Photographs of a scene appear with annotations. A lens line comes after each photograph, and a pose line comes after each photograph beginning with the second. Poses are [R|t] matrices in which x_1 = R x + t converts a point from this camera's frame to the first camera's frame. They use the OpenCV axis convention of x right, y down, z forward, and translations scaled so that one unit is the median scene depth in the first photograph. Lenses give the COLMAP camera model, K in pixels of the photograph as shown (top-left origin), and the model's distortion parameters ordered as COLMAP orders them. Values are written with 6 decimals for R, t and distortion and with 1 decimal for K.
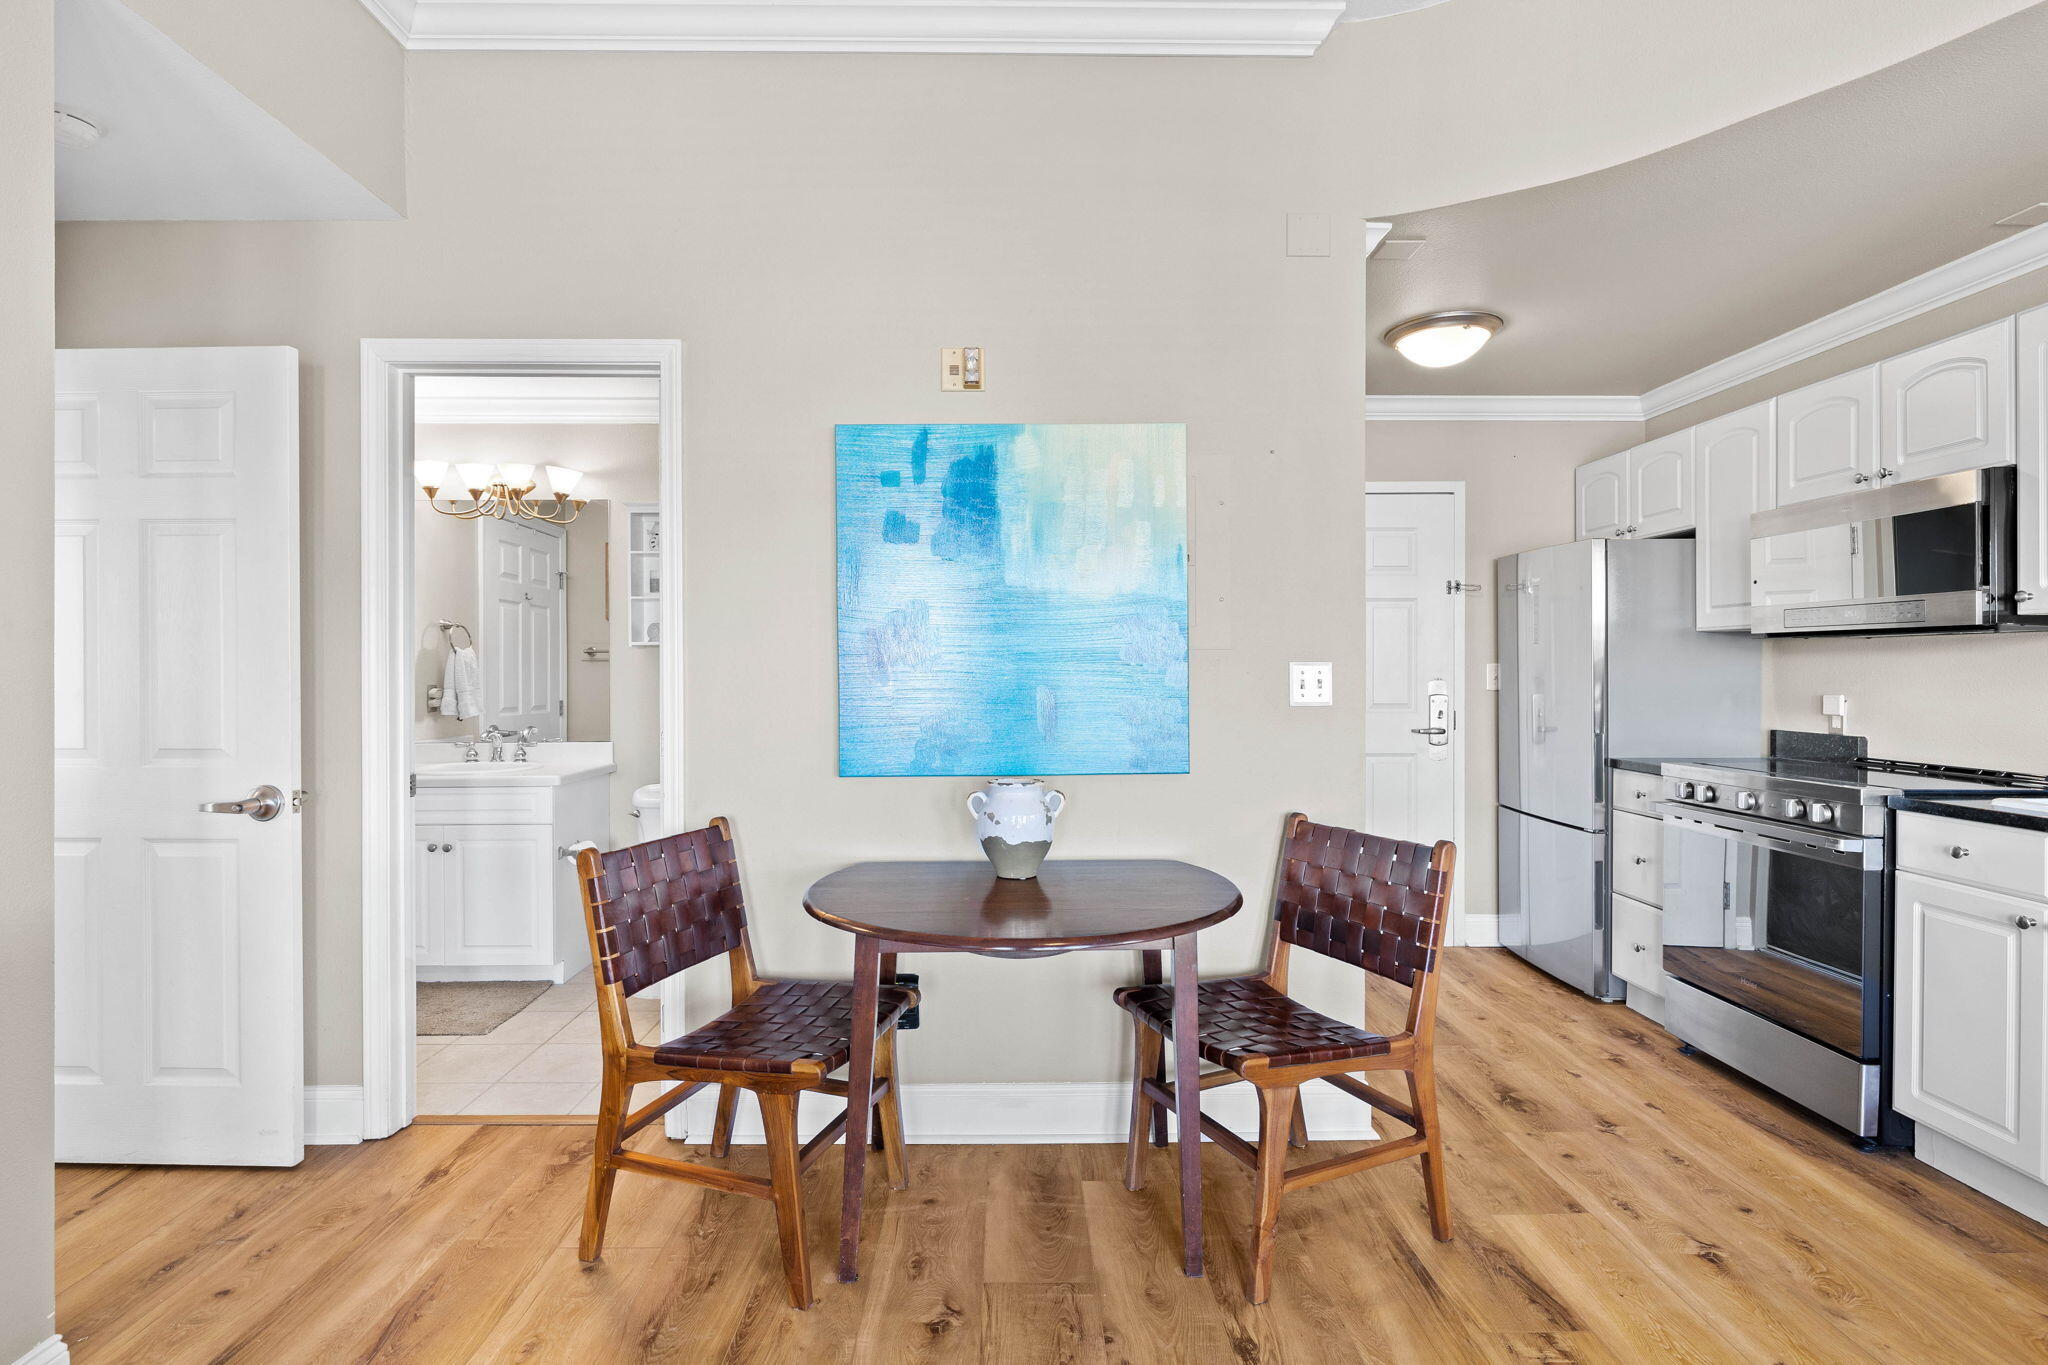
lens RADIAL K [[989.8, 0, 1020.3], [0, 989.8, 677.7], [0, 0, 1]] dist [-0.004684, -0.000289]
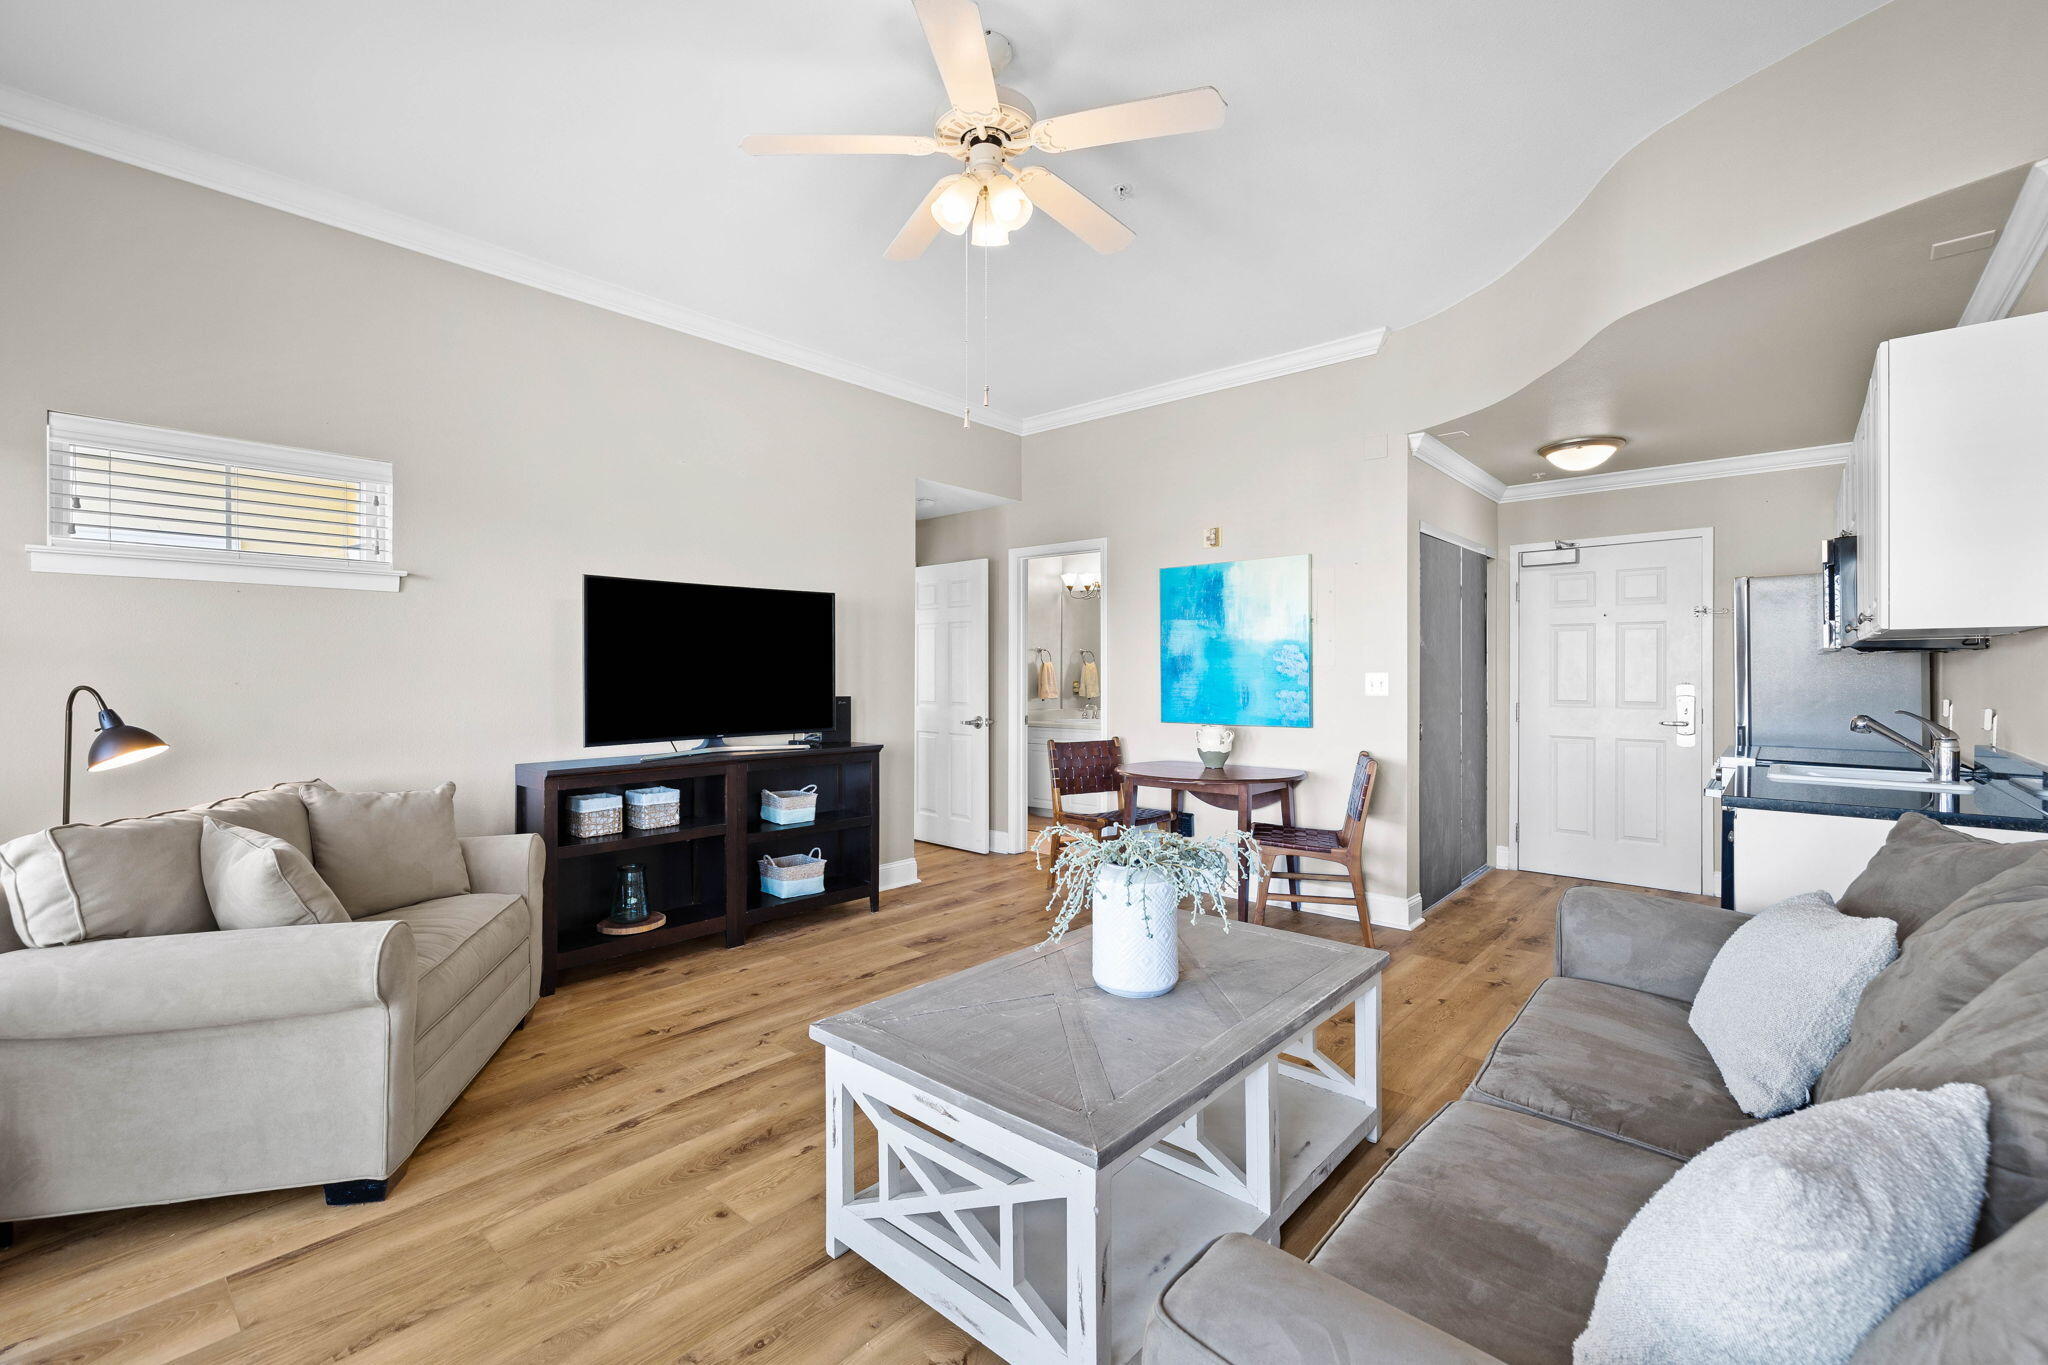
lens RADIAL K [[878.1, 0, 1015.3], [0, 878.1, 673.5], [0, 0, 1]] dist [-0.000453, 0.000026]
pose [[0.739449, 0.003776, -0.673202, 0.920805], [-0.006902, 0.999974, -0.001971, -0.005721], [0.673177, 0.006104, 0.739456, -0.715258]]
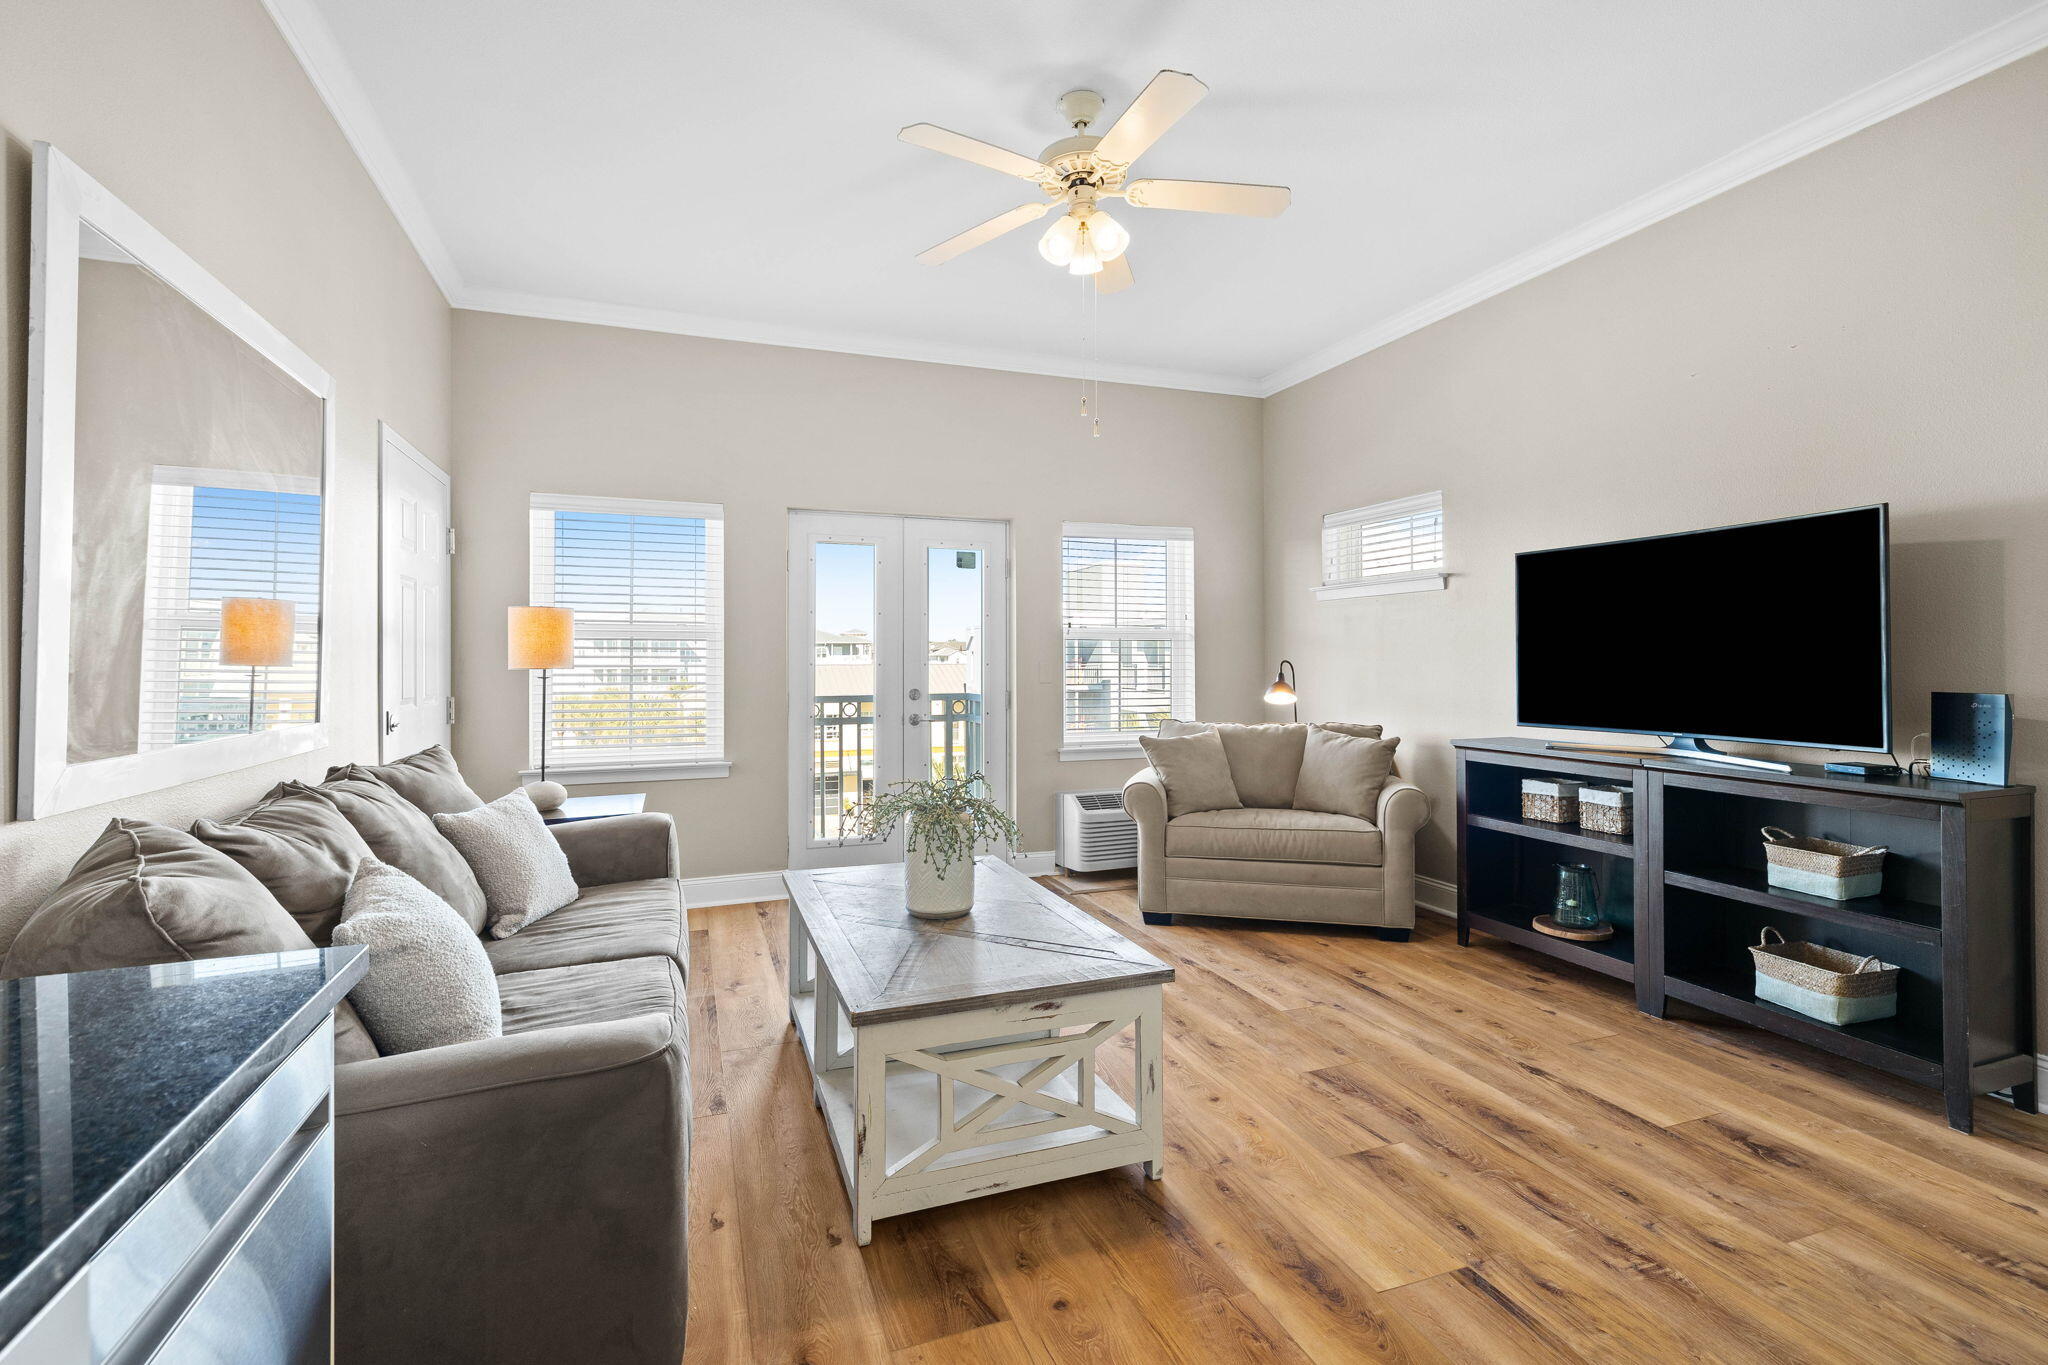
lens RADIAL K [[905.1, 0, 1013.9], [0, 905.1, 652.0], [0, 0, 1]] dist [0.002724, 0.000577]
pose [[-0.941499, 0.004965, -0.336979, 0.718109], [0.004777, 0.999988, 0.001388, -0.010412], [0.336982, -0.000303, -0.941511, 0.936159]]
